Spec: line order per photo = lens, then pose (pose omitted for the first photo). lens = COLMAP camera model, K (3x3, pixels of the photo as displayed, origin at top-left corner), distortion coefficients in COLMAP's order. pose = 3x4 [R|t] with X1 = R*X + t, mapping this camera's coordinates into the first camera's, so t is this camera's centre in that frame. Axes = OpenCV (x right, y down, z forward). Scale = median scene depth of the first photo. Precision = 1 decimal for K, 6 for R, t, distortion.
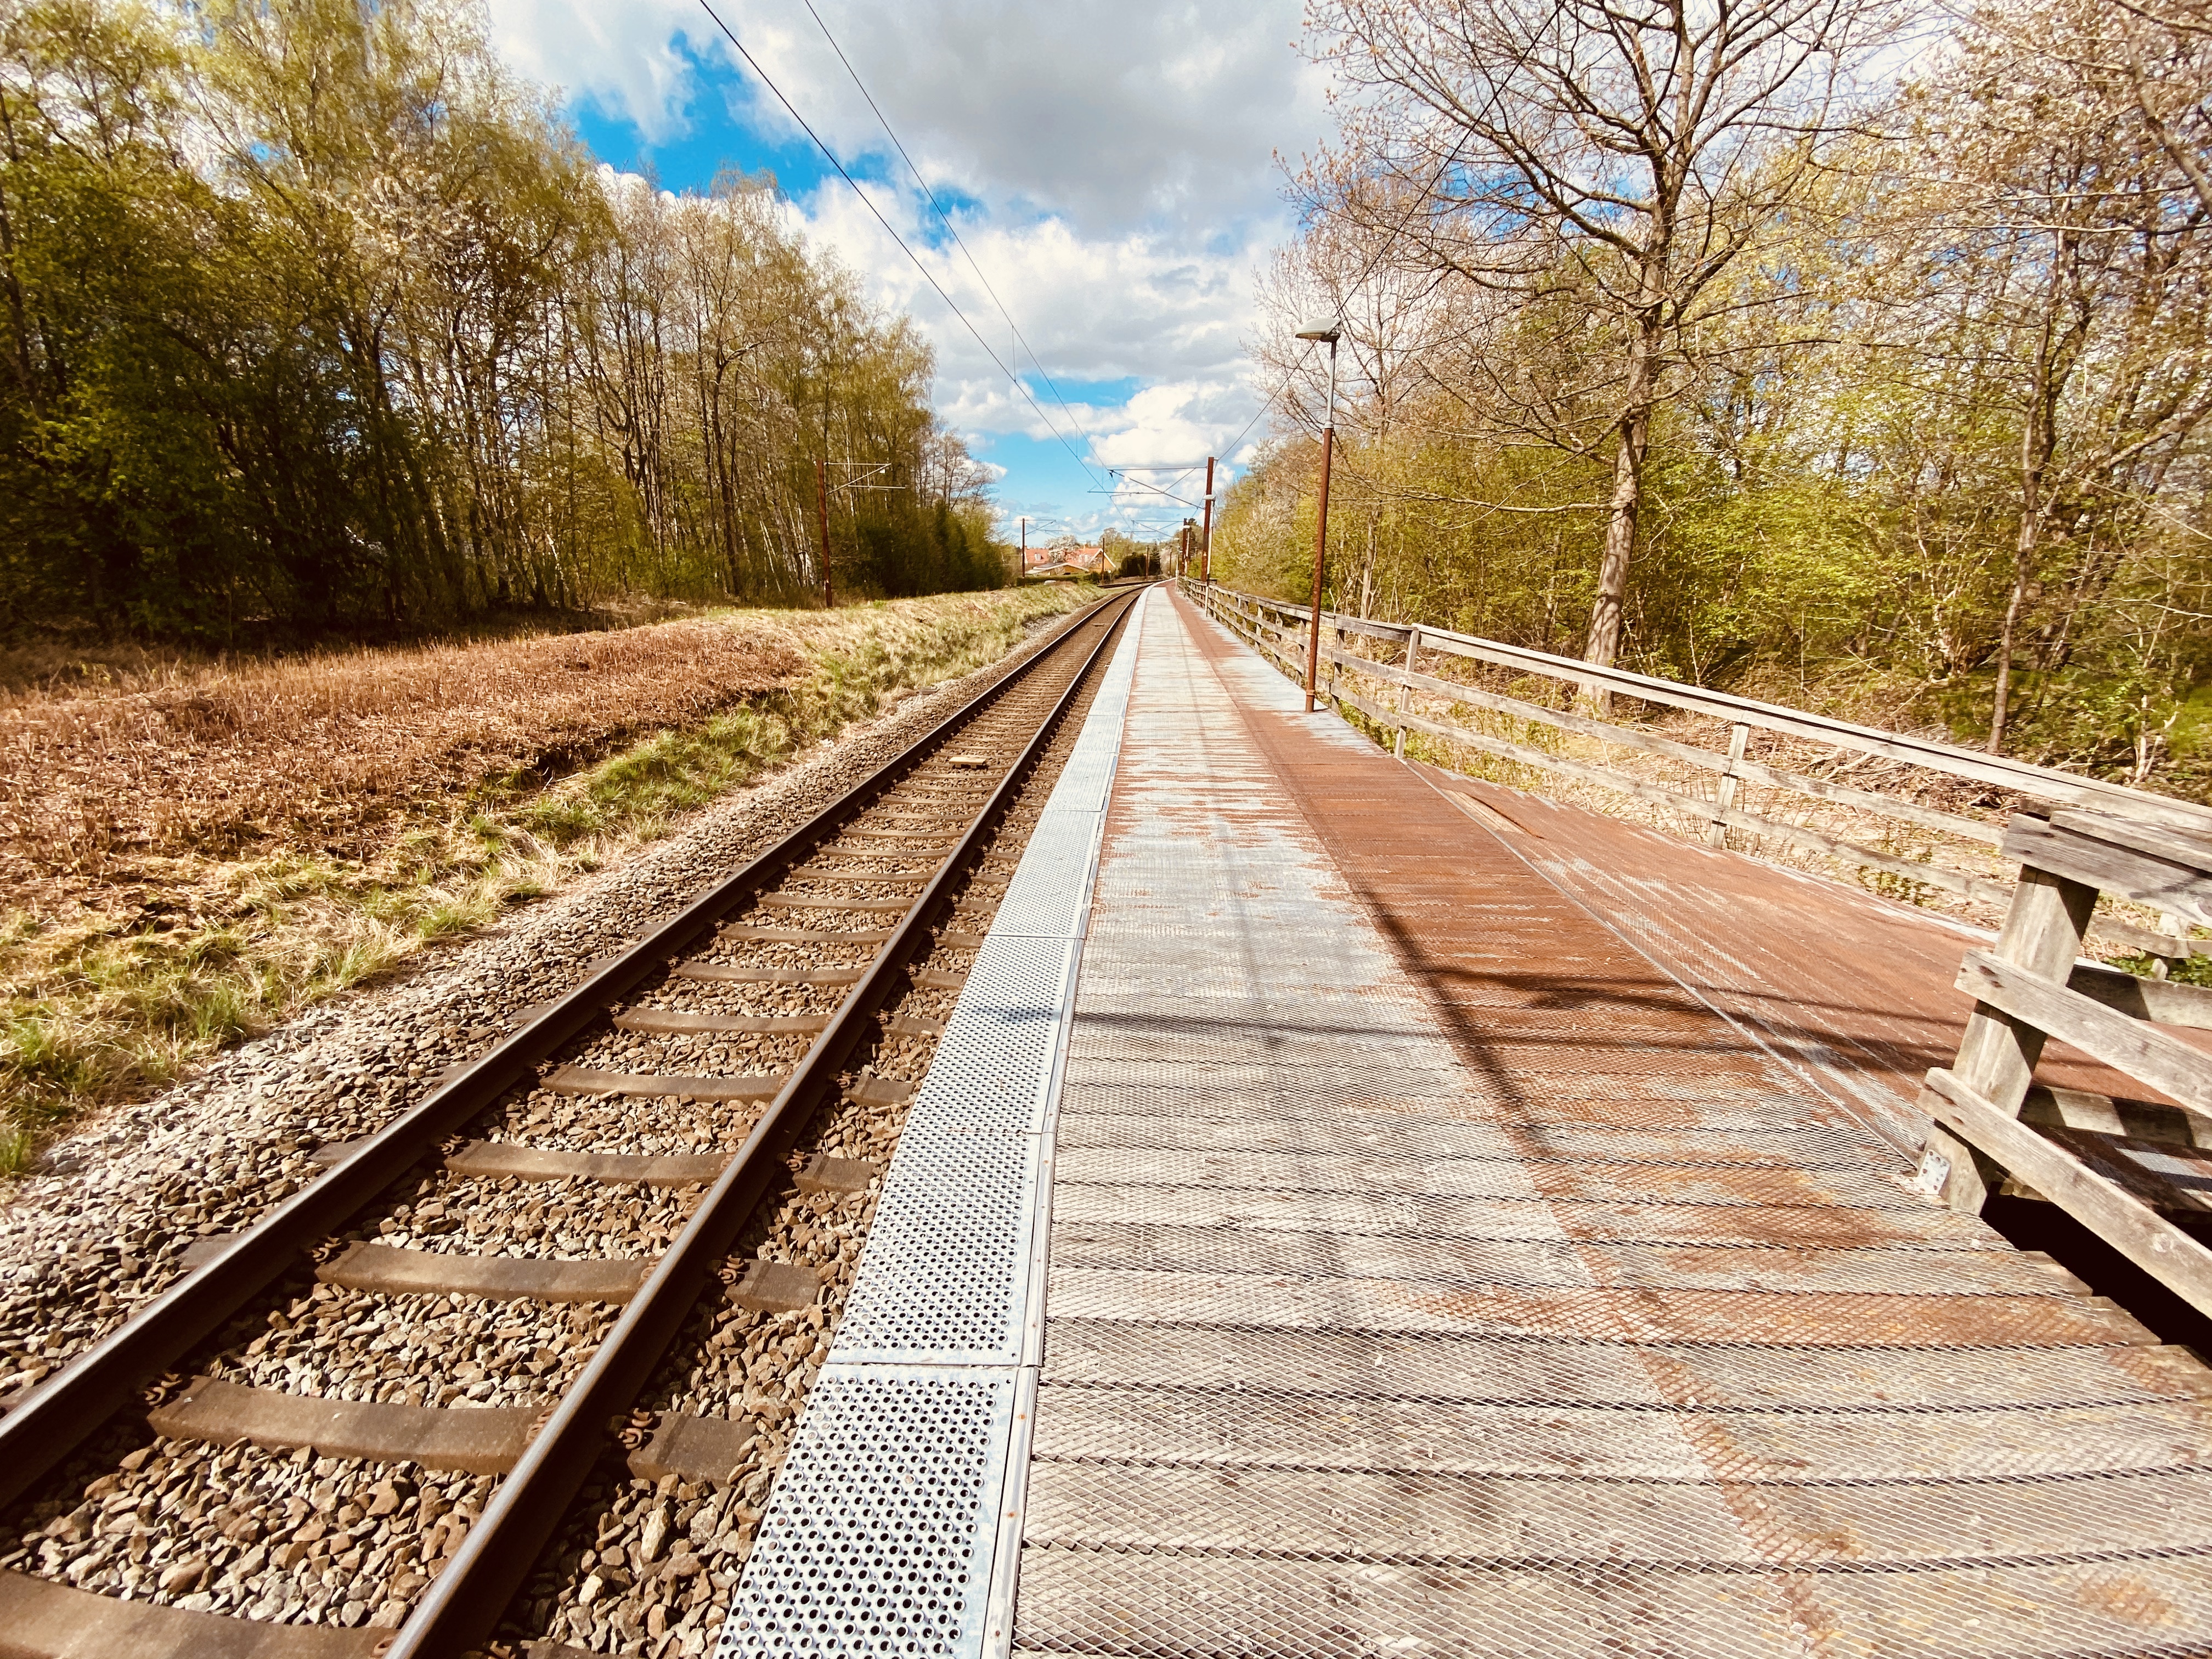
lens RADIAL K [[902.8, 0, 1104.8], [0, 902.8, 831.8], [0, 0, 1]] dist [0.035220, -0.027781]
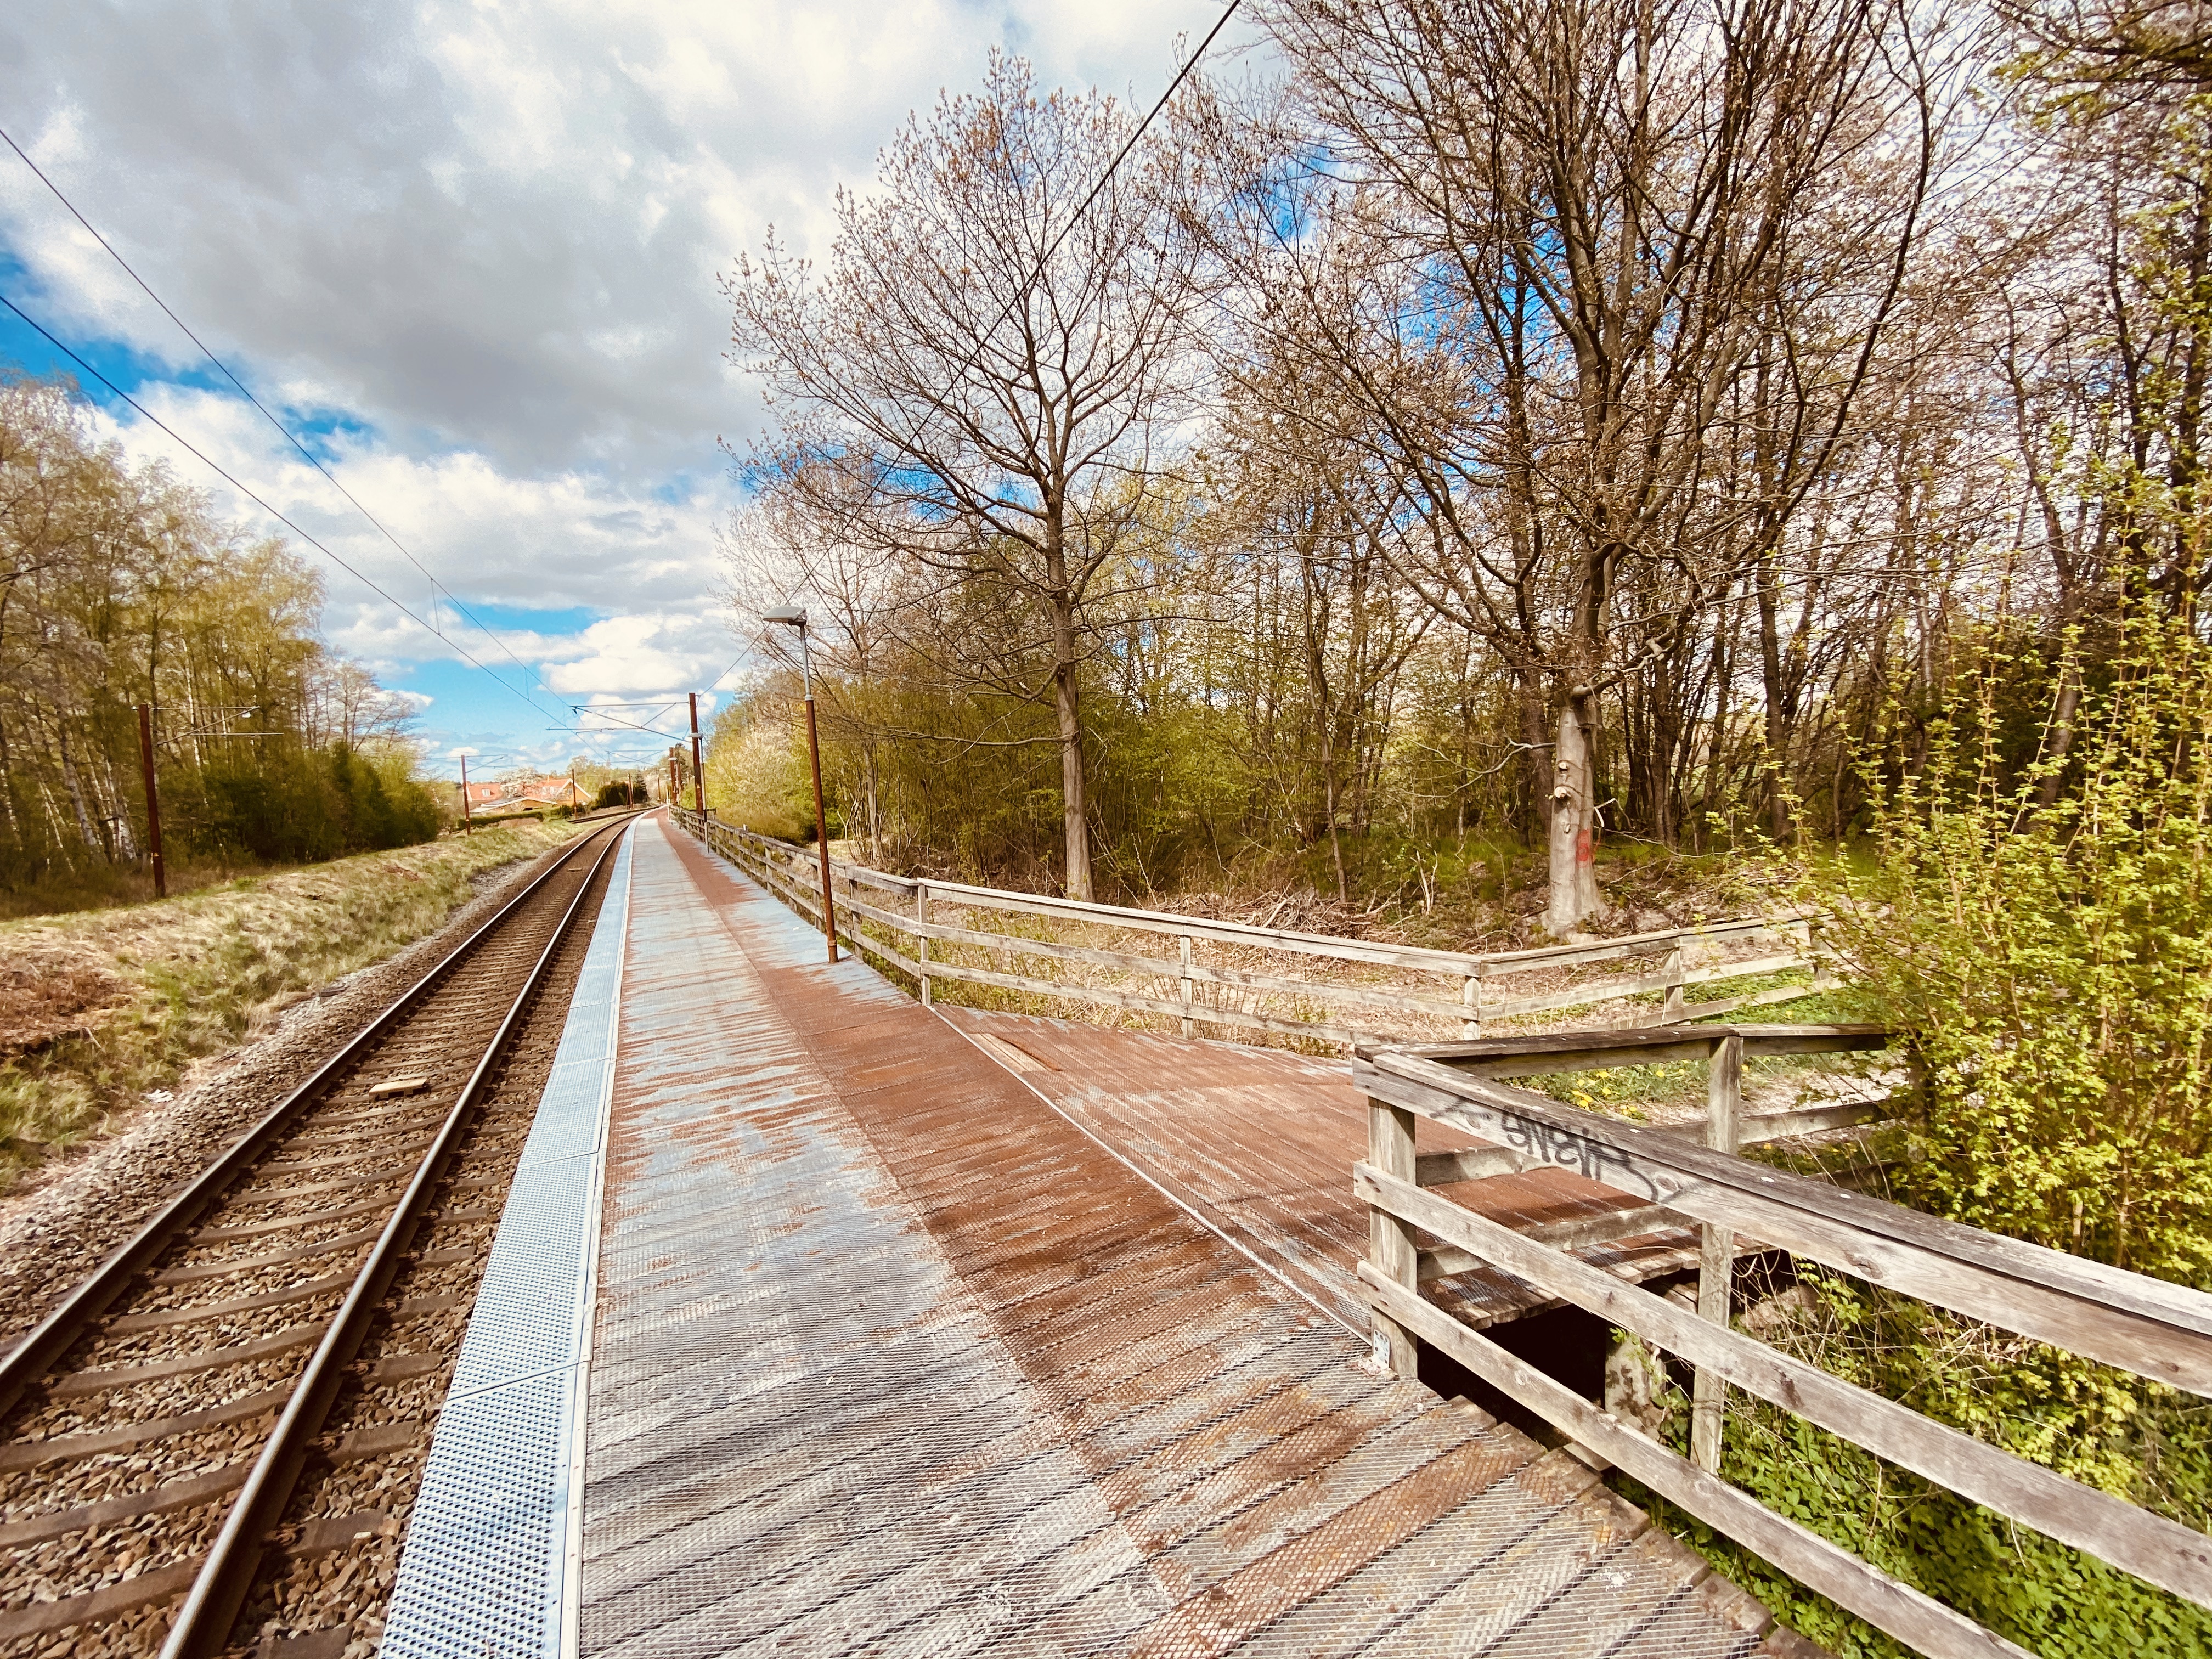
lens RADIAL K [[902.8, 0, 1104.8], [0, 902.8, 831.8], [0, 0, 1]] dist [0.035220, -0.027781]
pose [[0.863518, -0.091531, 0.495943, 0.003554], [0.200908, 0.964424, -0.171821, -0.025574], [-0.462572, 0.248010, 0.851186, -0.010299]]
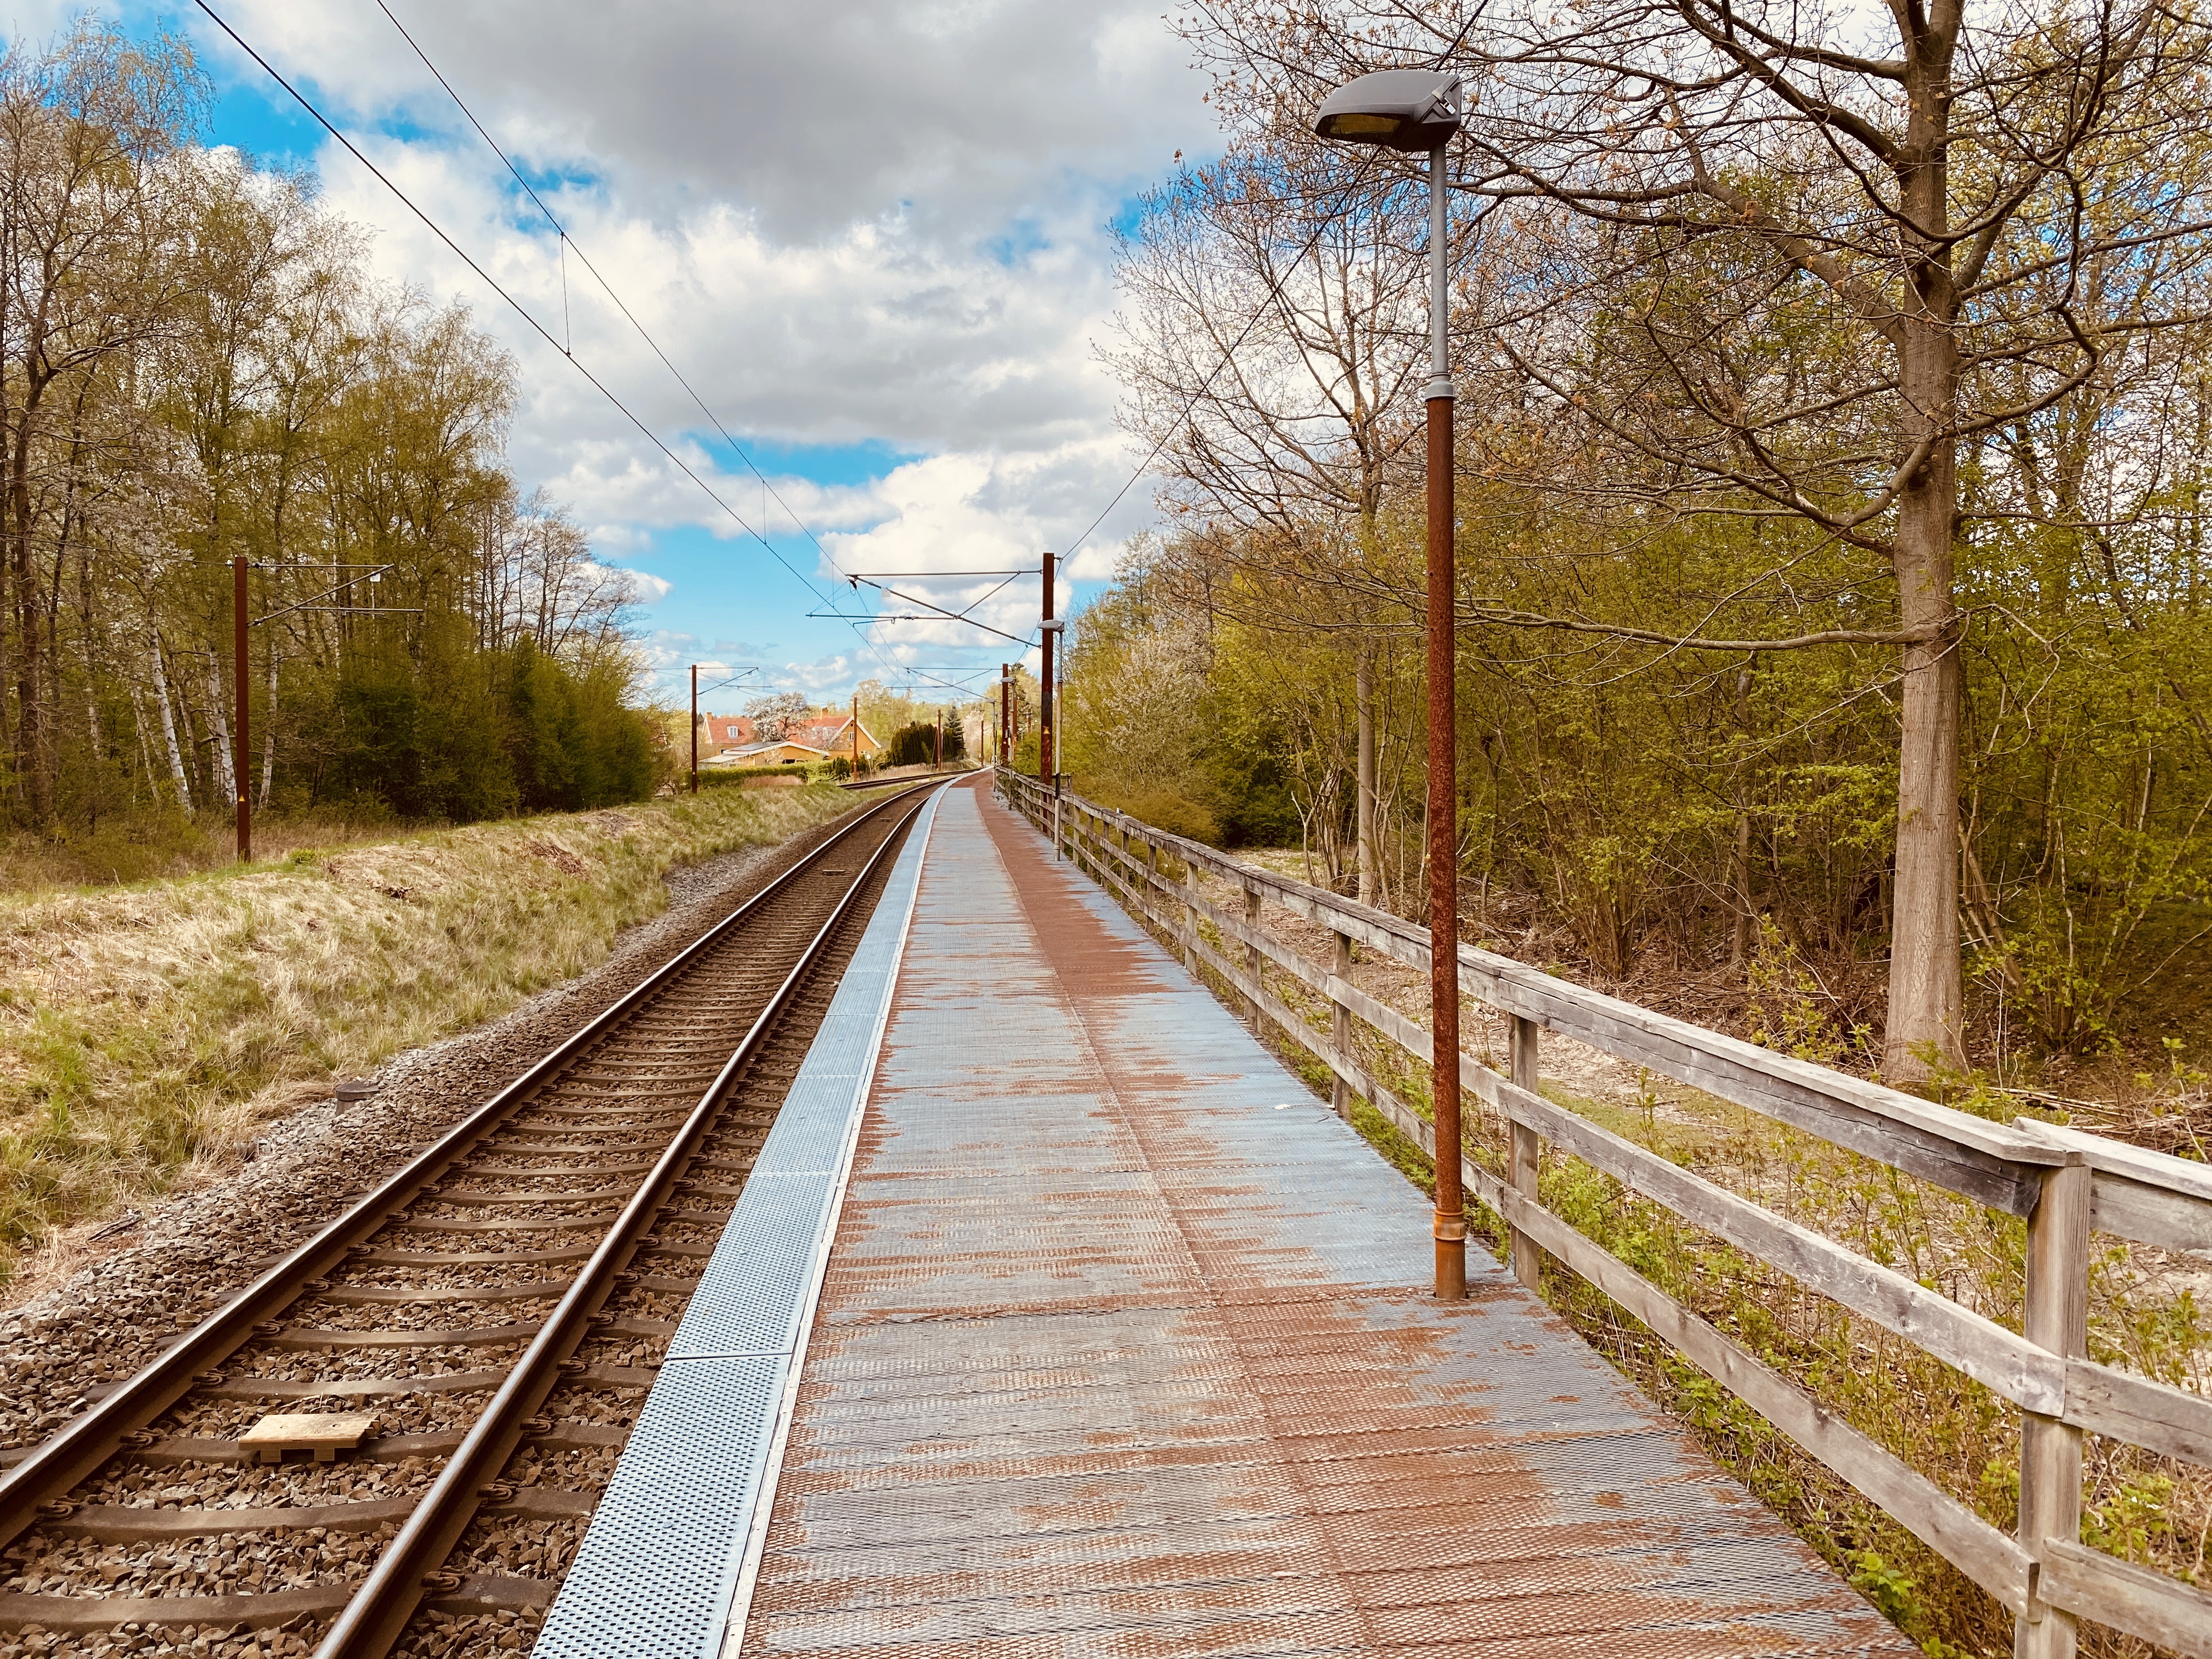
lens RADIAL K [[1677.5, 0, 1108.9], [0, 1677.5, 825.1], [0, 0, 1]] dist [0.109902, -0.135151]
pose [[0.989372, -0.022740, 0.143620, 0.028874], [0.055875, 0.971320, -0.231120, -0.104758], [-0.134245, 0.236688, 0.962267, 0.300729]]
